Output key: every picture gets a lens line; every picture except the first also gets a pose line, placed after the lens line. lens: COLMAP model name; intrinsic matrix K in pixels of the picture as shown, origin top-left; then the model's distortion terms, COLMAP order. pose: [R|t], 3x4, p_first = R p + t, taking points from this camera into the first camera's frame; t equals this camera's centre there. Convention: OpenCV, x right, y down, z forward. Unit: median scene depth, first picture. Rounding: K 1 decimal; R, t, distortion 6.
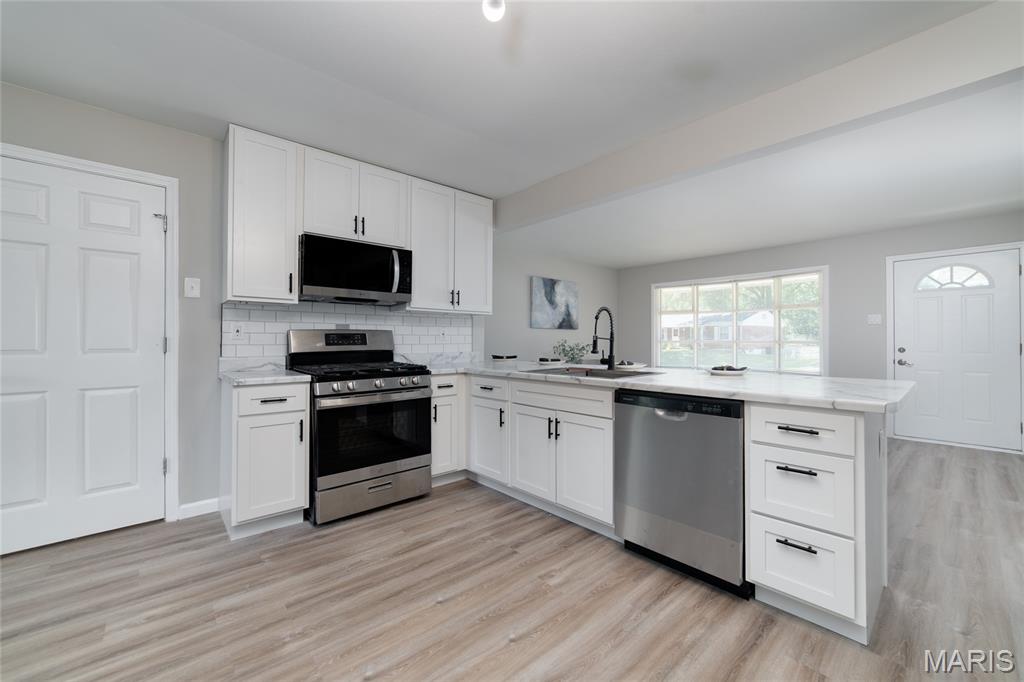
lens RADIAL K [[398.6, 0, 517.0], [0, 398.6, 340.3], [0, 0, 1]] dist [-0.002105, 0.000001]
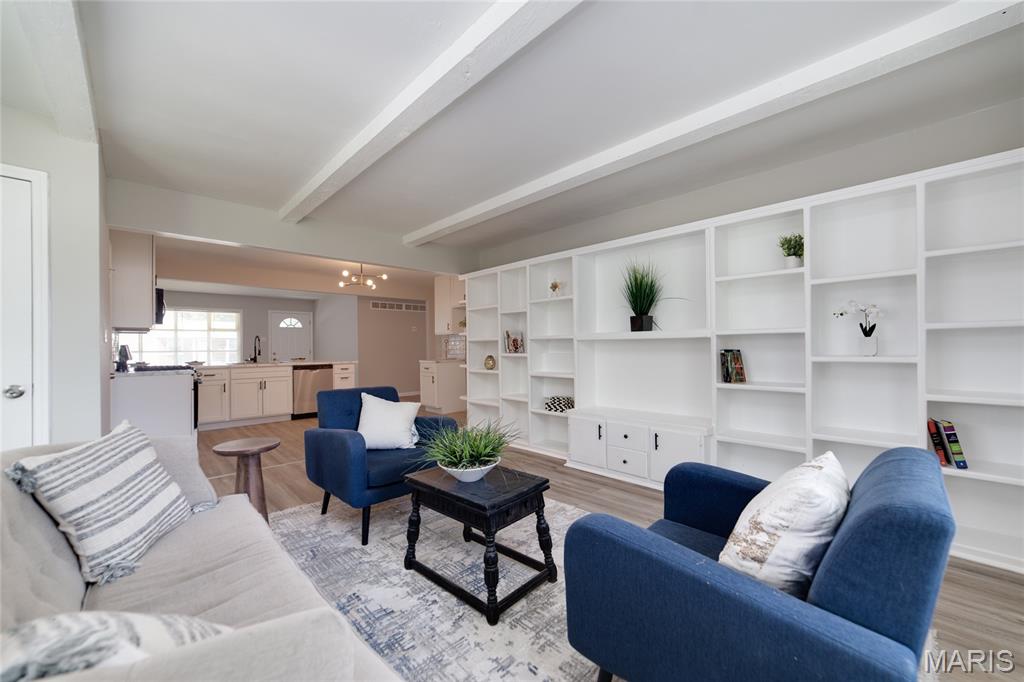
lens RADIAL K [[398.6, 0, 517.0], [0, 398.6, 340.3], [0, 0, 1]] dist [-0.002105, 0.000001]
pose [[-0.027562, 0.014376, 0.999517, -2.190778], [0.008578, 0.999863, -0.014145, -0.011558], [-0.999583, 0.008184, -0.027681, -0.478053]]
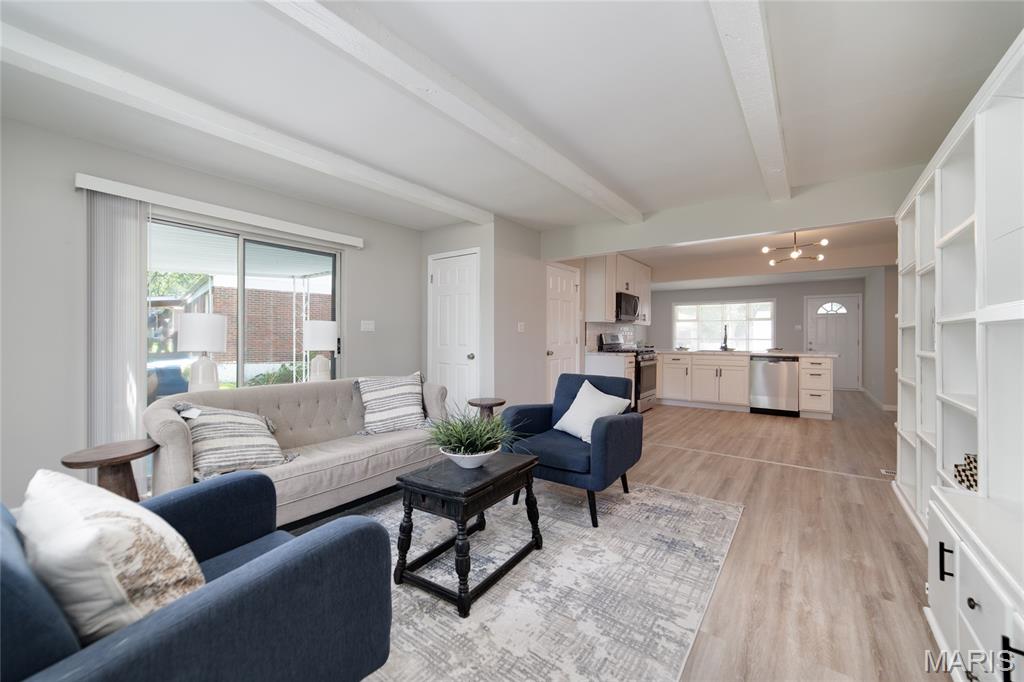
lens RADIAL K [[398.6, 0, 517.0], [0, 398.6, 340.3], [0, 0, 1]] dist [-0.002105, 0.000001]
pose [[0.978248, 0.001068, 0.207434, -1.542751], [-0.003242, 0.999943, 0.010143, -0.010313], [-0.207411, -0.010595, 0.978196, -1.131495]]
